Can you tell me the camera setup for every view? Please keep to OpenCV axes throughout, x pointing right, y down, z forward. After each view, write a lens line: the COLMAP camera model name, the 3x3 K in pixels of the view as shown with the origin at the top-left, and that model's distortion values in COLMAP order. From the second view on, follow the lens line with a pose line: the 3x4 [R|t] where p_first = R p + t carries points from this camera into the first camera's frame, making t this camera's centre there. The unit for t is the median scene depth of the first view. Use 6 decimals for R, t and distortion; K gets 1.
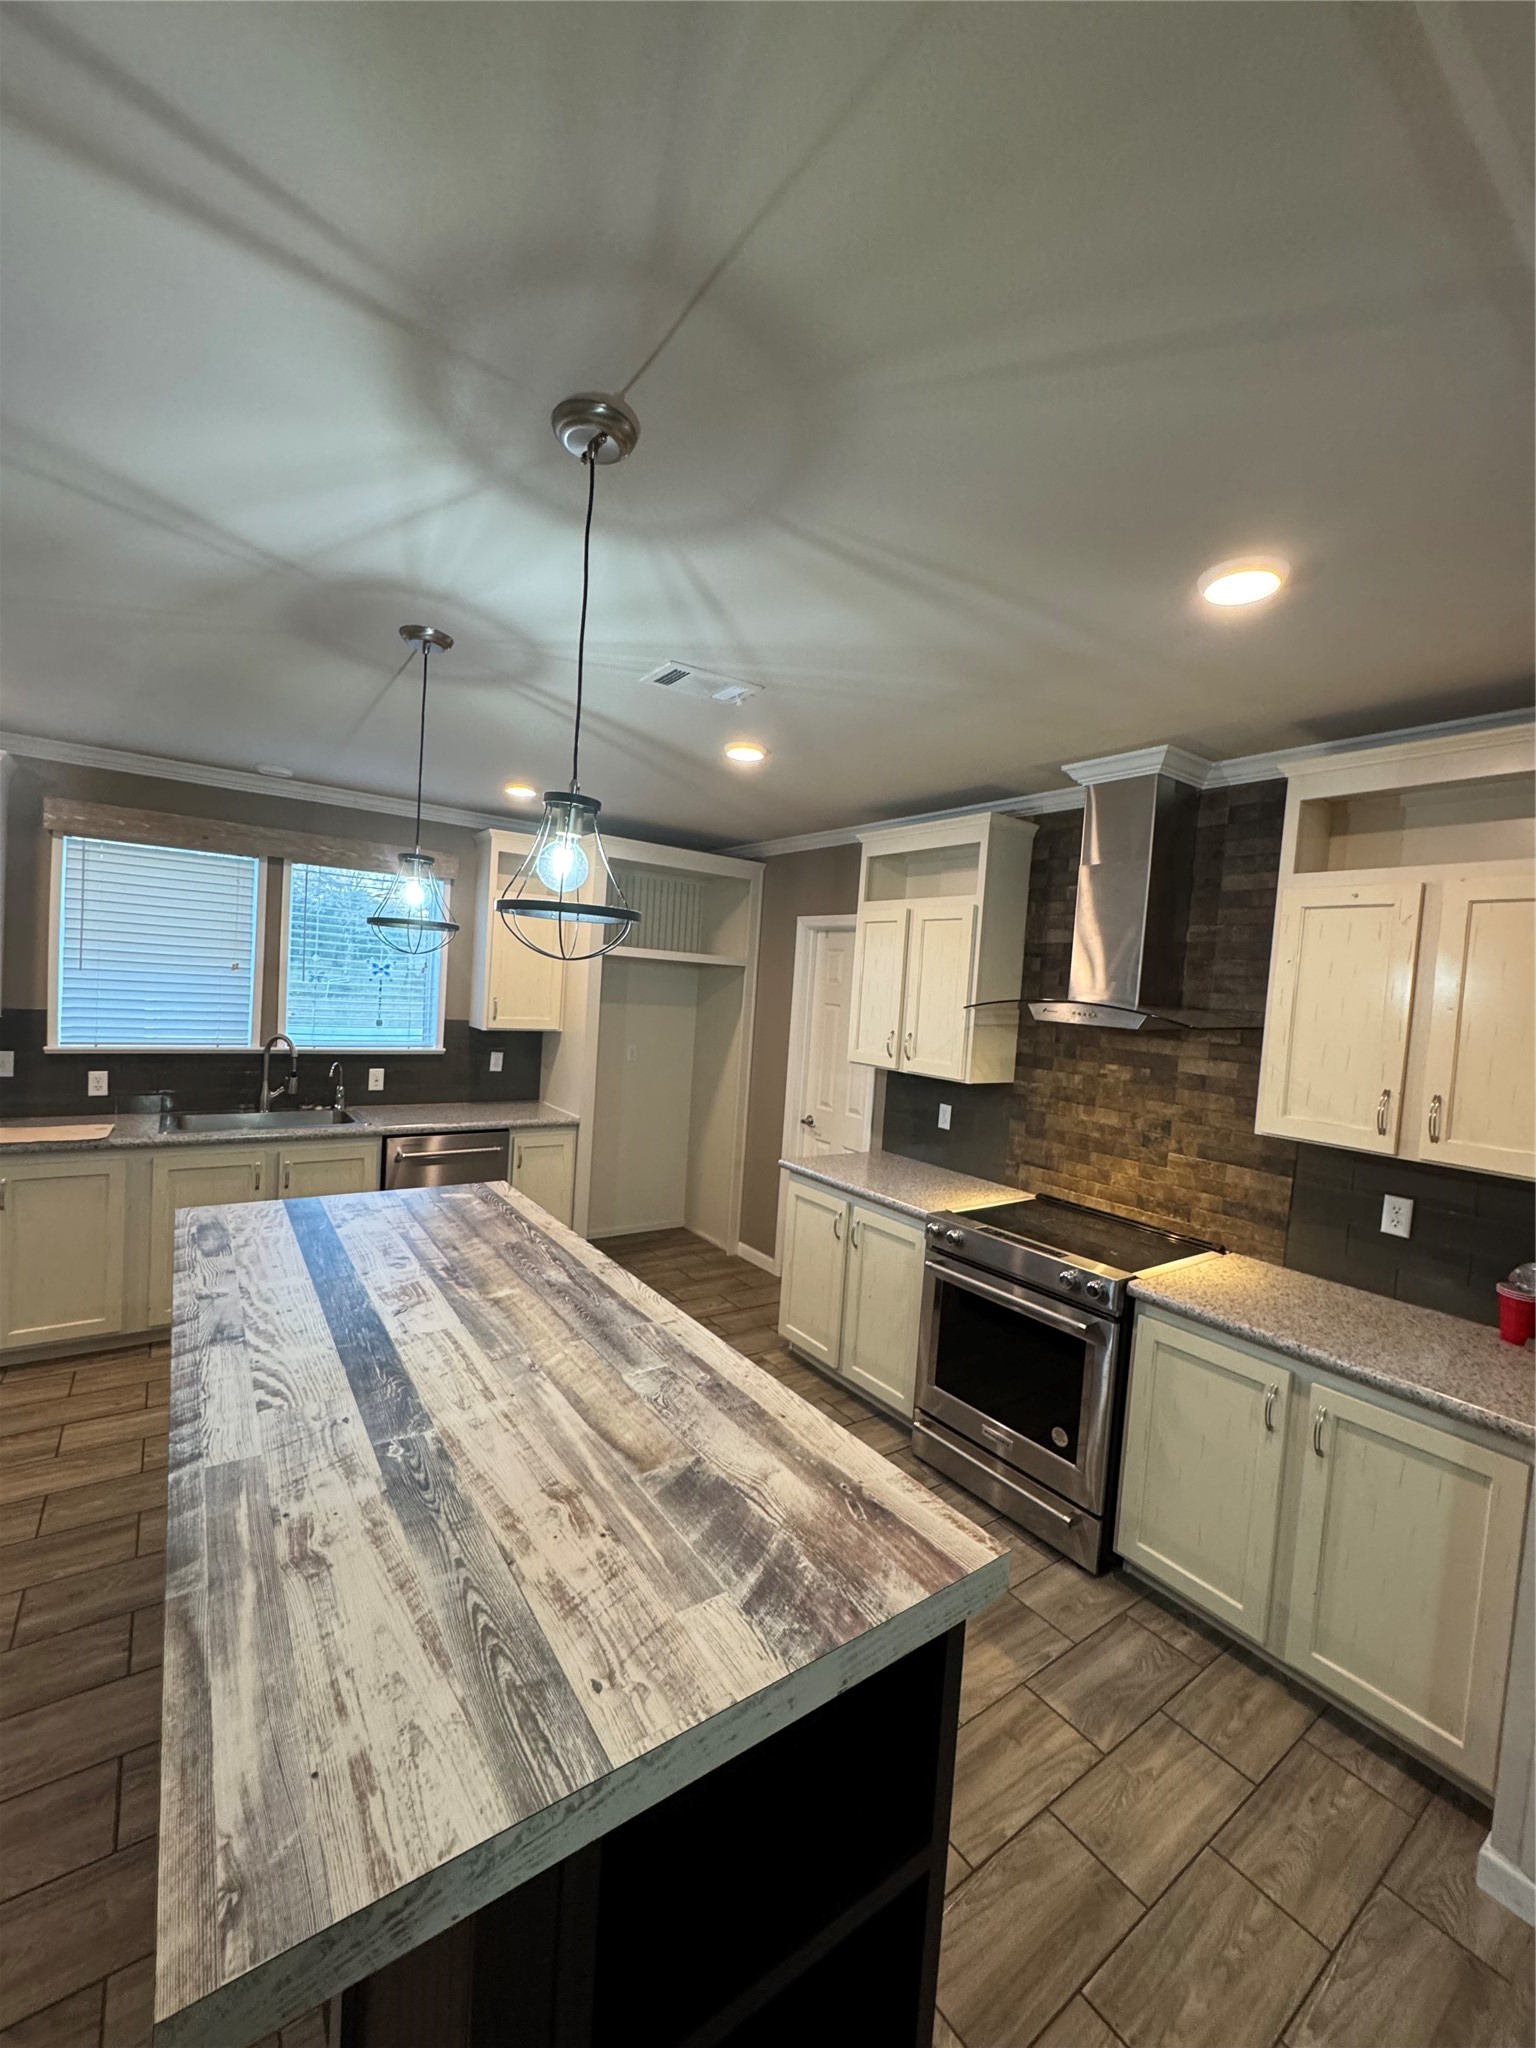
lens RADIAL K [[818.3, 0, 767.6], [0, 818.3, 1026.7], [0, 0, 1]] dist [0.001325, 0.000038]
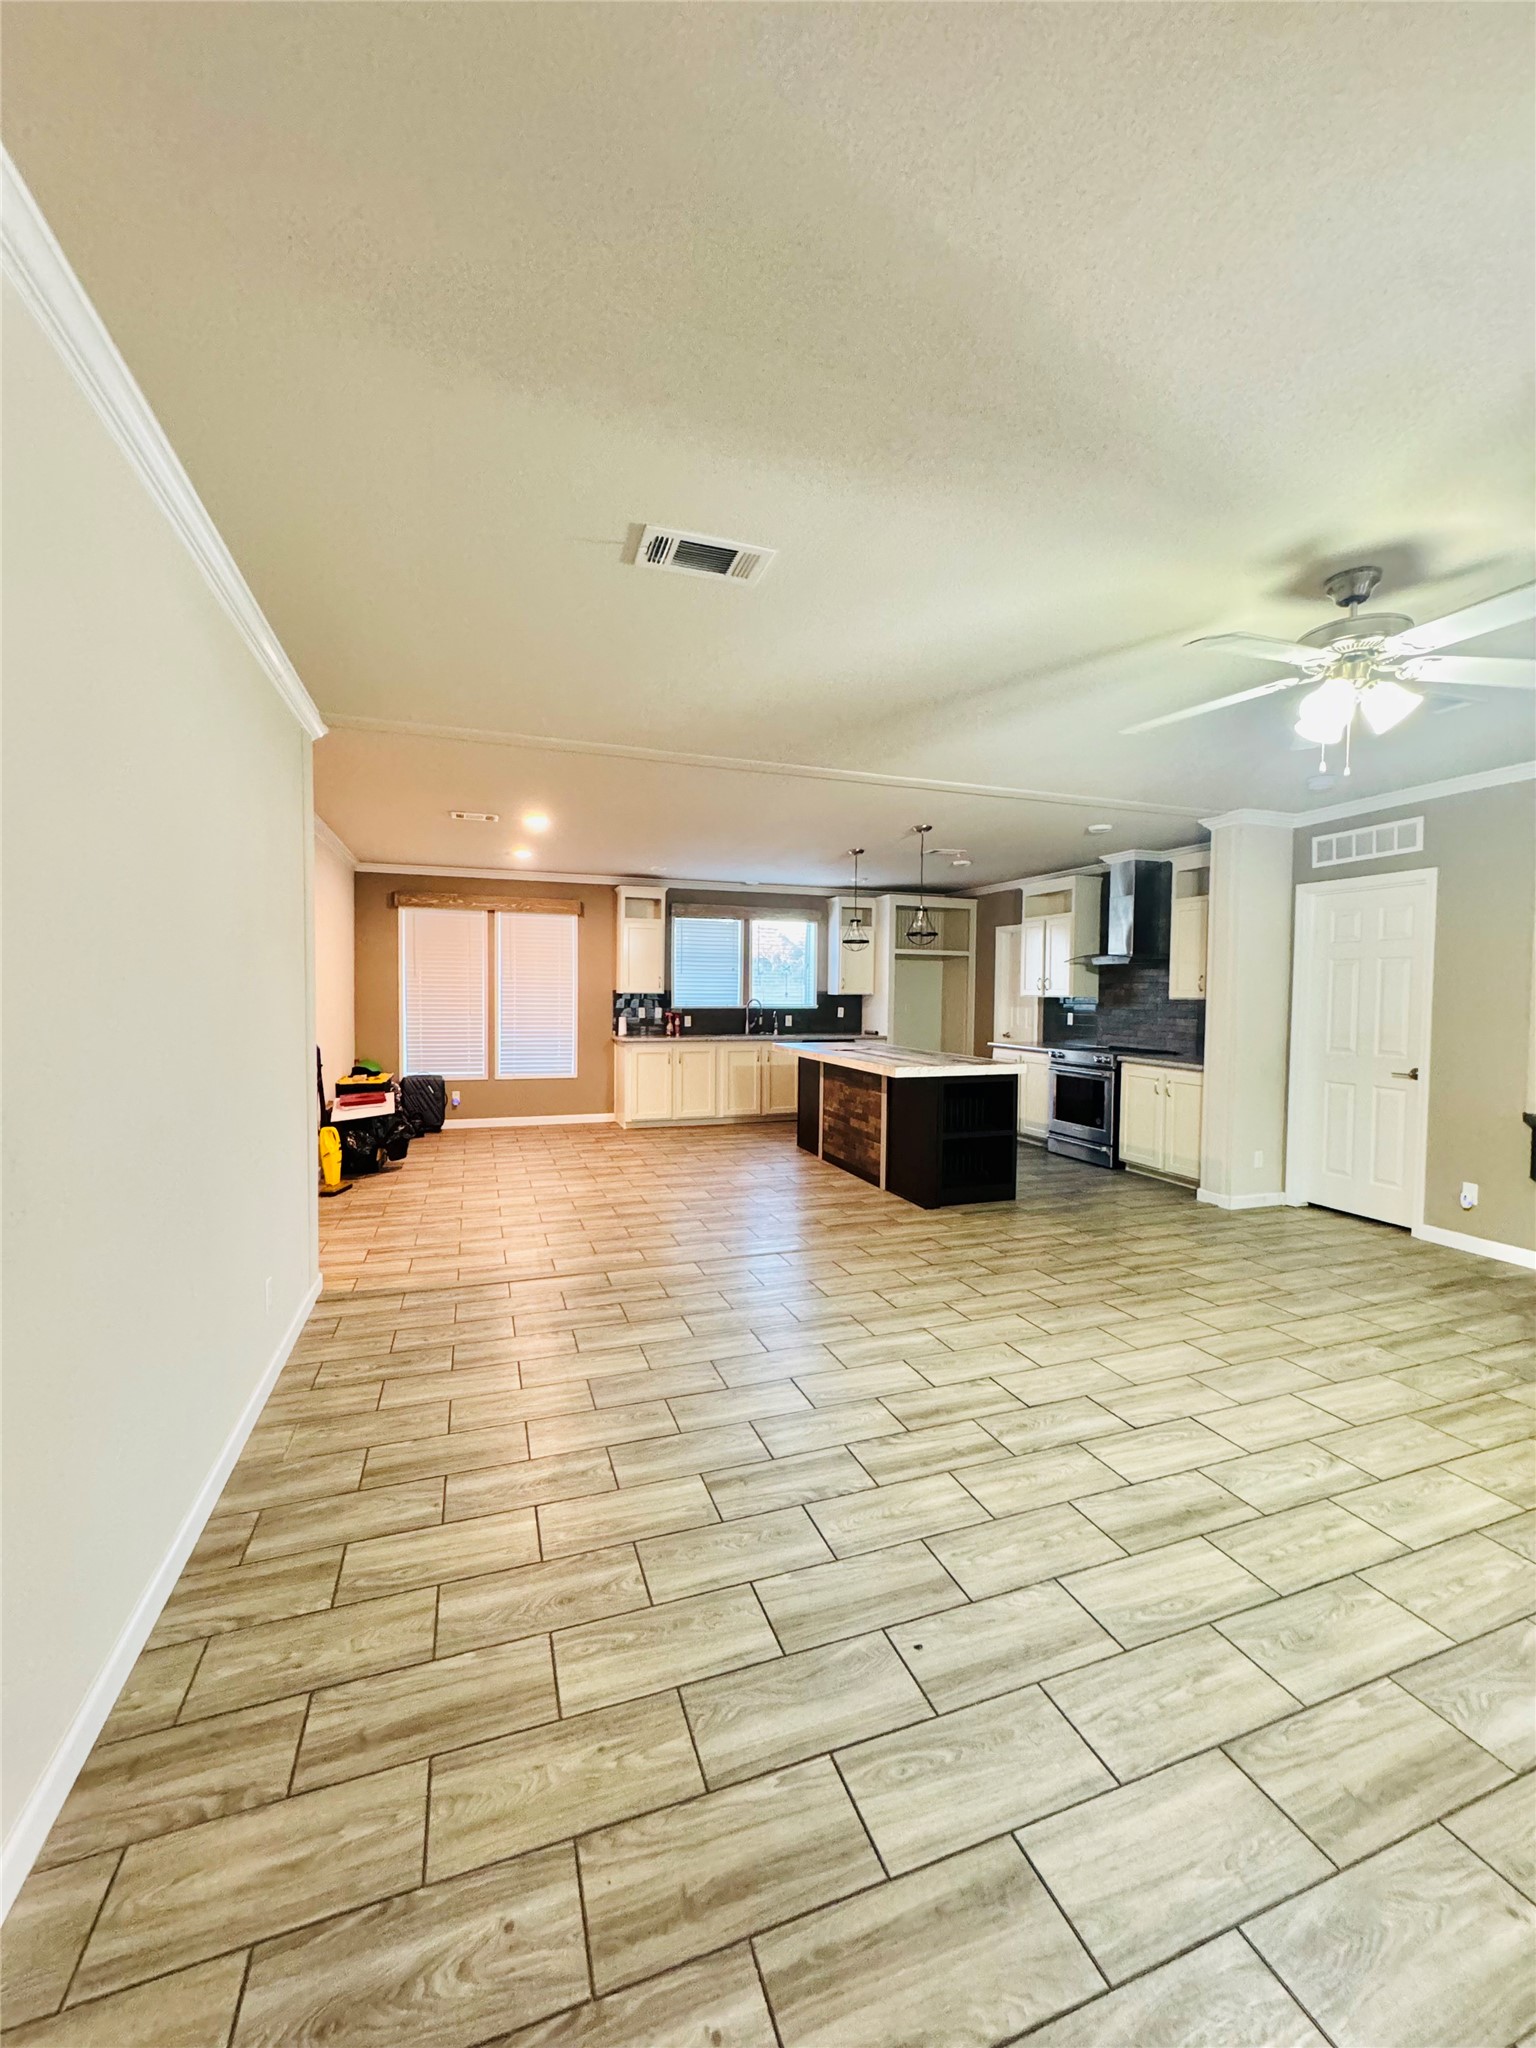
lens RADIAL K [[818.3, 0, 767.4], [0, 818.3, 1027.9], [0, 0, 1]] dist [0.001325, 0.000038]
pose [[0.958747, -0.043886, -0.280852, 0.058679], [0.040848, 0.999026, -0.016665, 0.127577], [0.281310, 0.004505, 0.959606, -1.122185]]
